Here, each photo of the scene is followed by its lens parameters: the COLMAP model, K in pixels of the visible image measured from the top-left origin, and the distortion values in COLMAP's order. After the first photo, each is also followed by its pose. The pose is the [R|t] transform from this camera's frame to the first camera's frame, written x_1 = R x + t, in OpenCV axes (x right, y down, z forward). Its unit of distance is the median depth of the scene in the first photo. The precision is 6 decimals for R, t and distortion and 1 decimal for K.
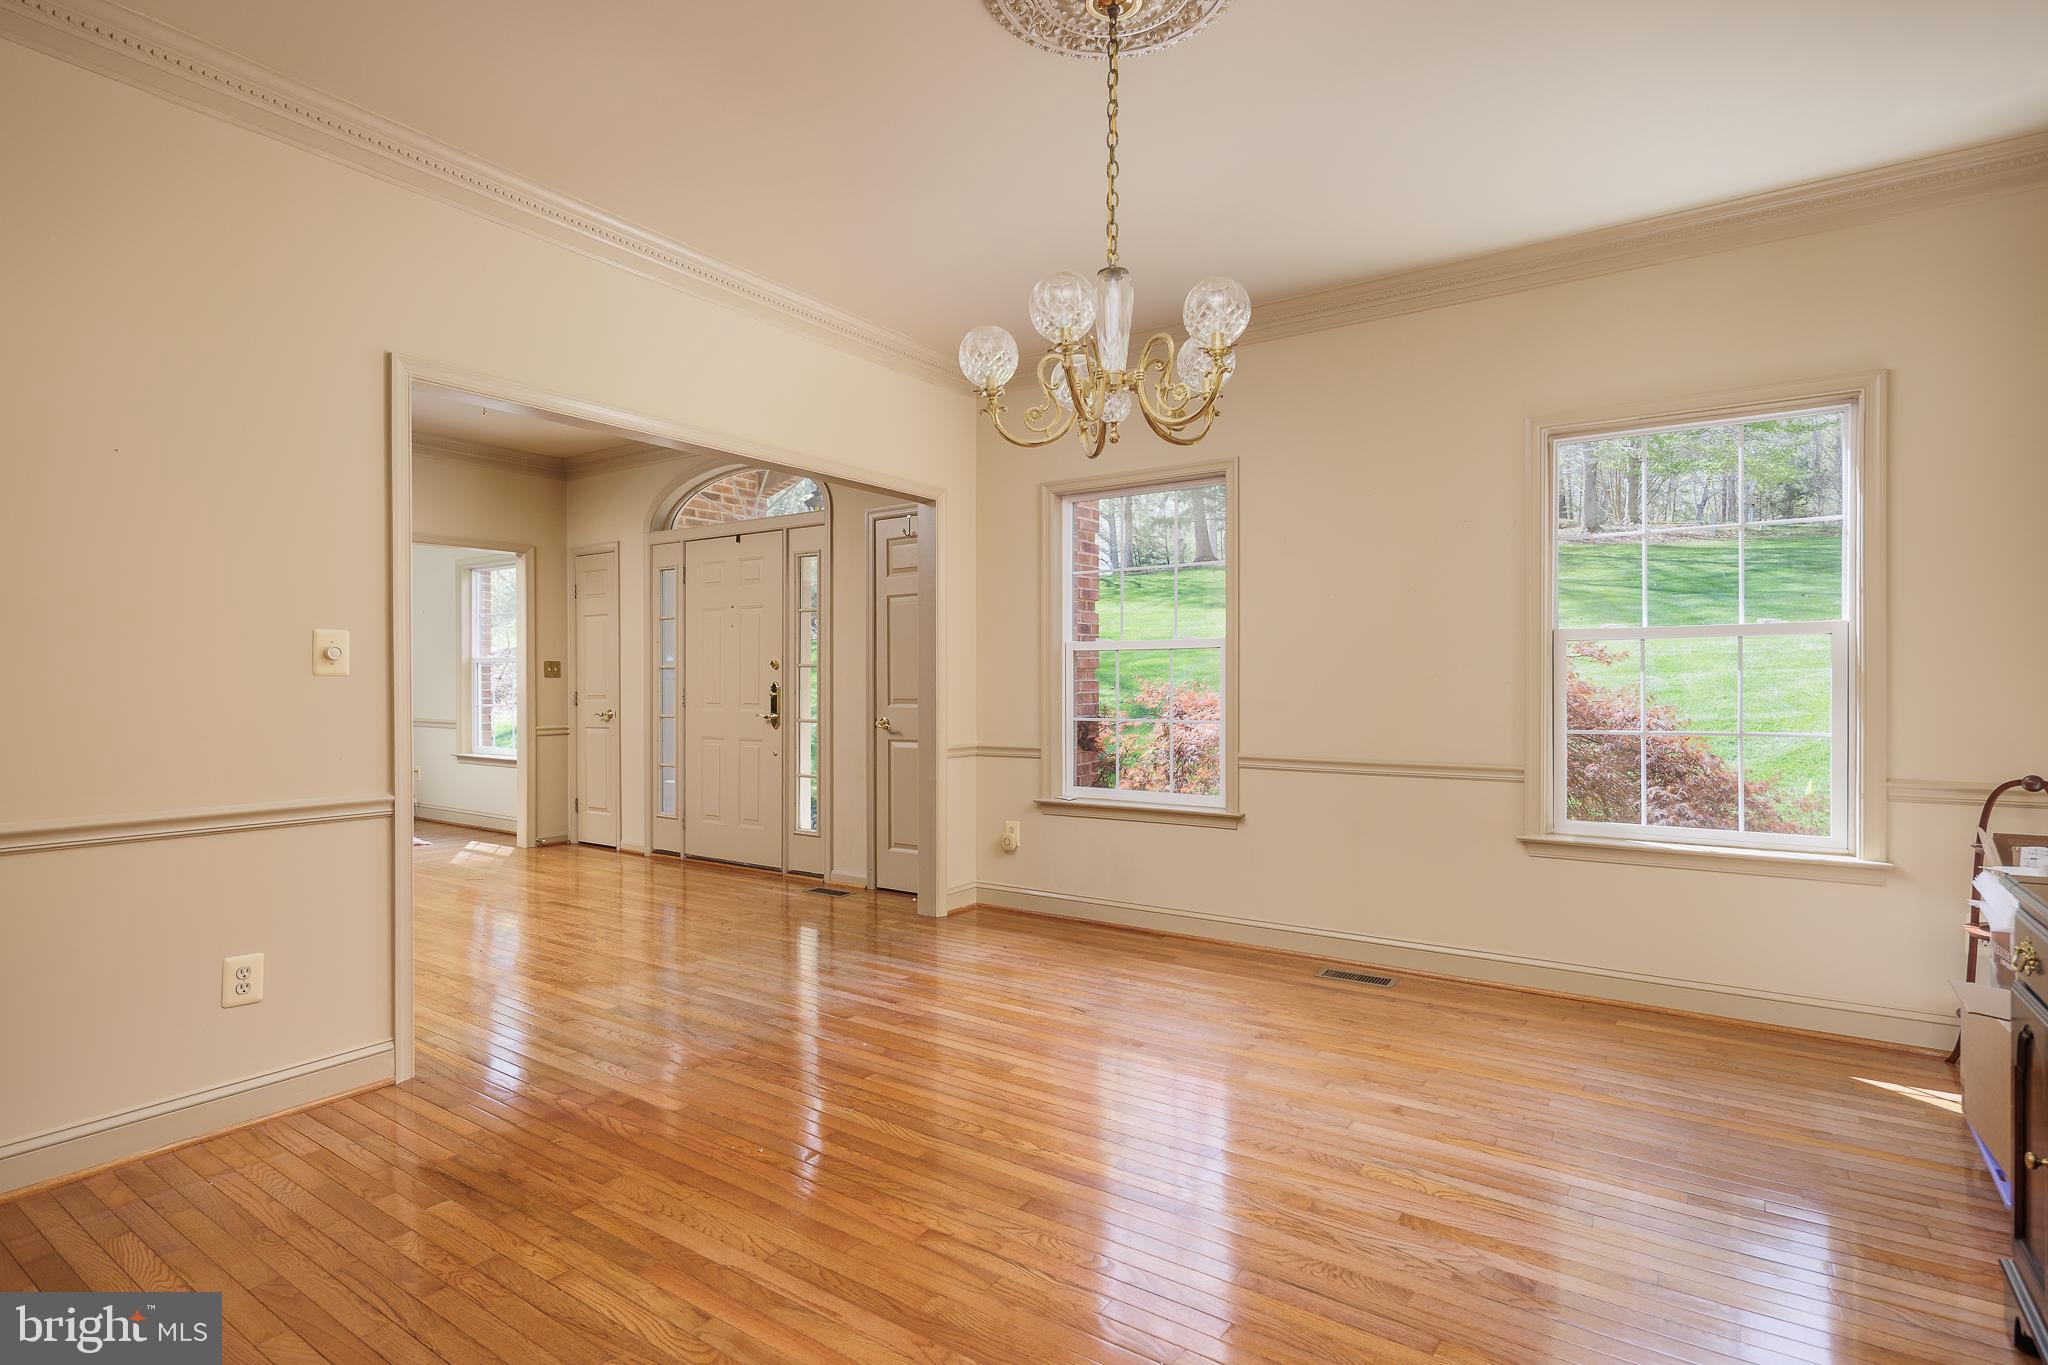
lens RADIAL K [[995.9, 0, 1031.6], [0, 995.9, 683.6], [0, 0, 1]] dist [0.000031, -0.000623]
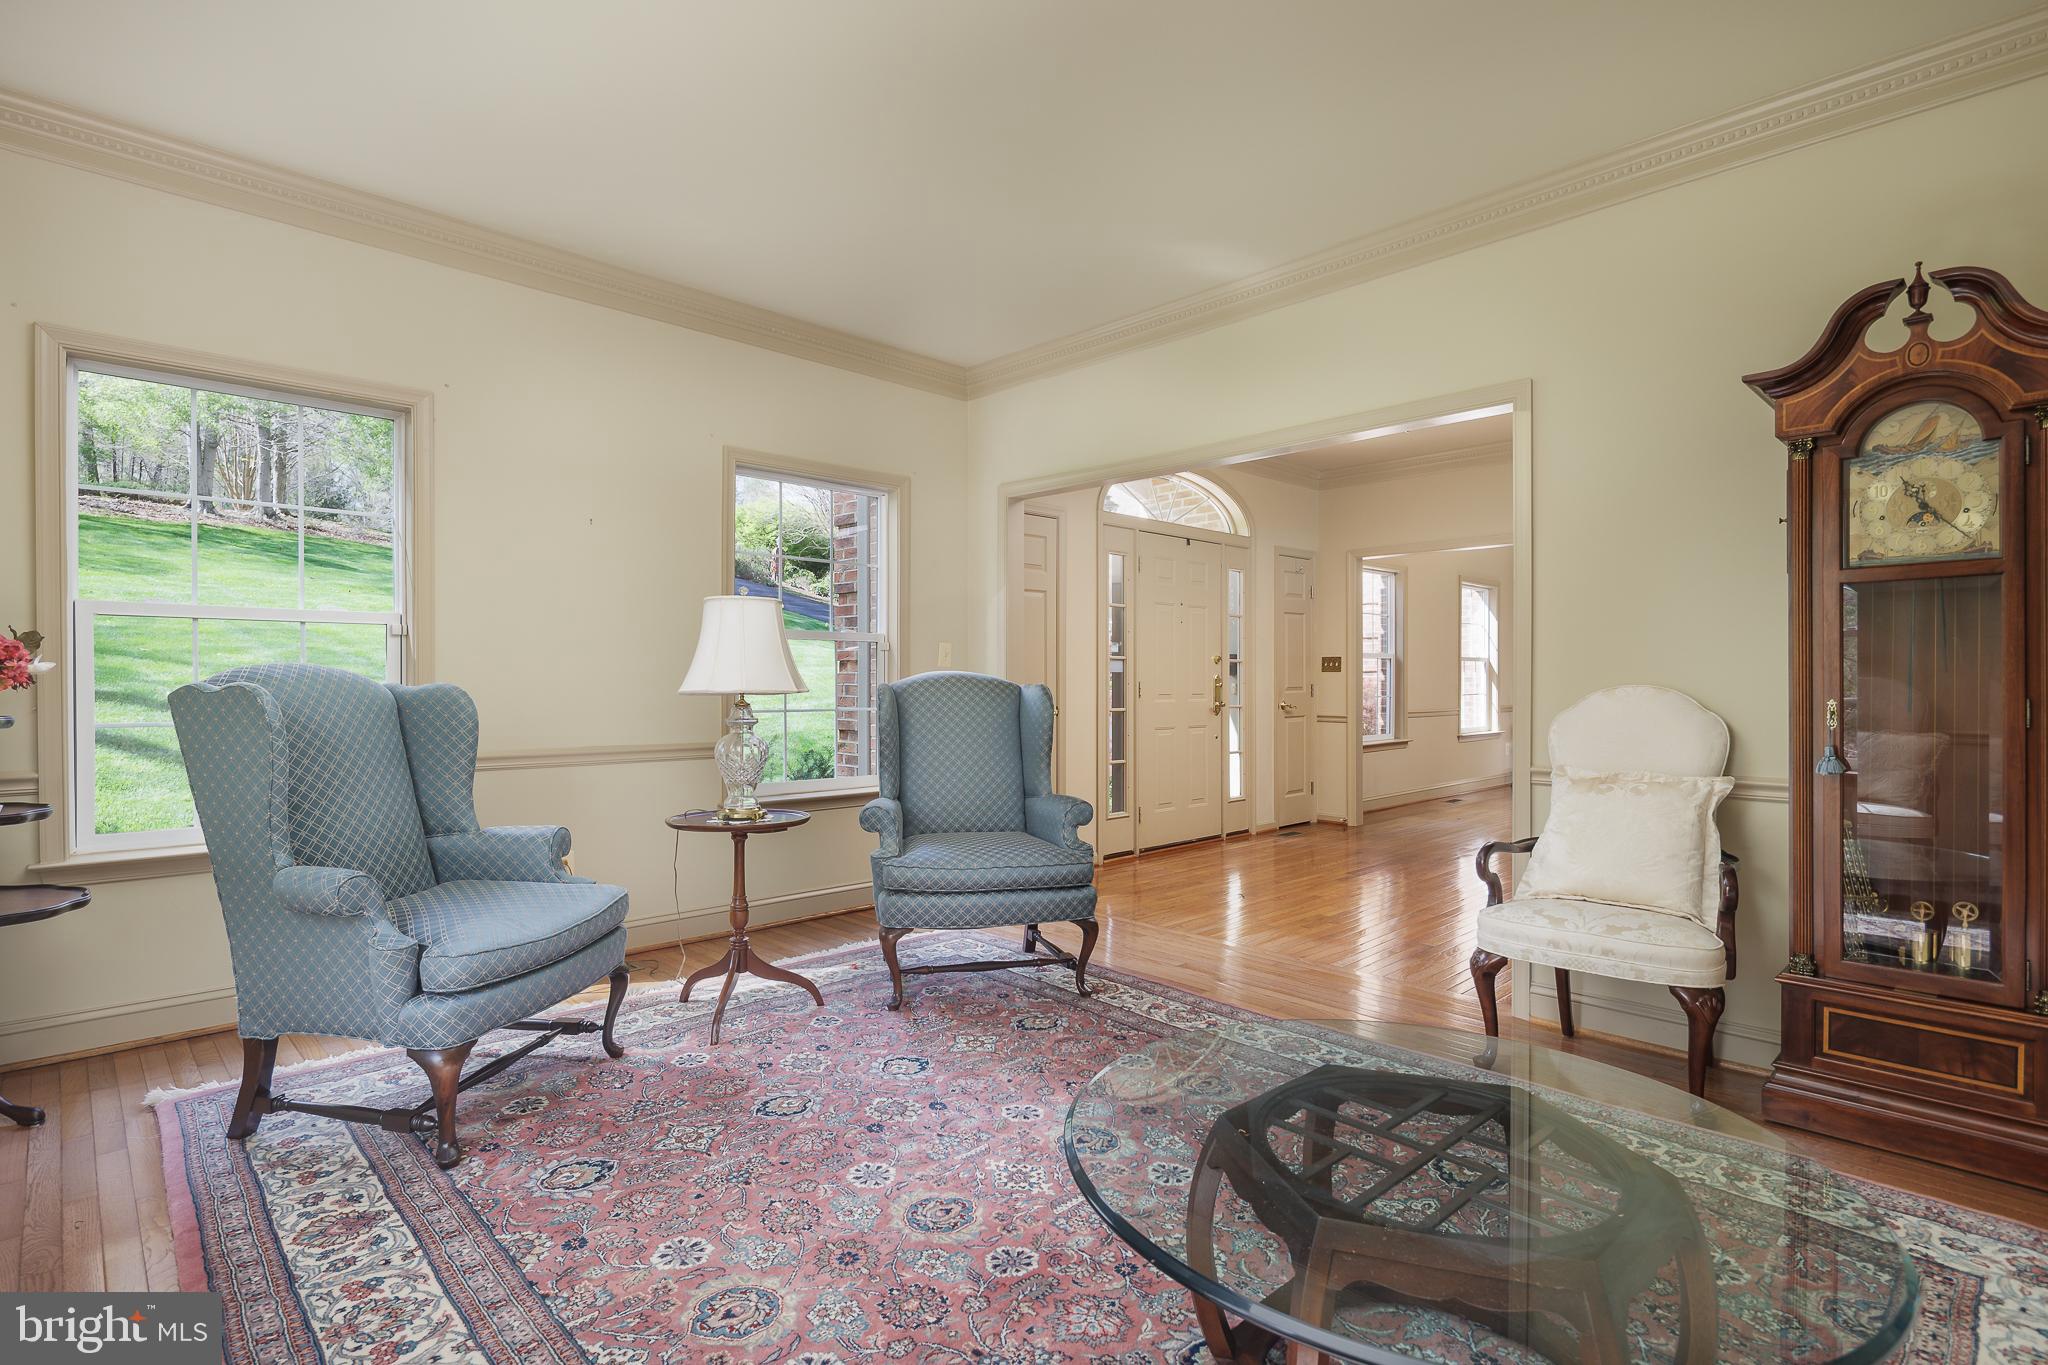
lens RADIAL K [[995.9, 0, 1030.1], [0, 995.9, 682.6], [0, 0, 1]] dist [0.000031, -0.000623]
pose [[0.180417, -0.006472, 0.983569, -1.401115], [-0.007673, 0.999939, 0.007987, -0.000168], [-0.983560, -0.008988, 0.180357, 0.976127]]
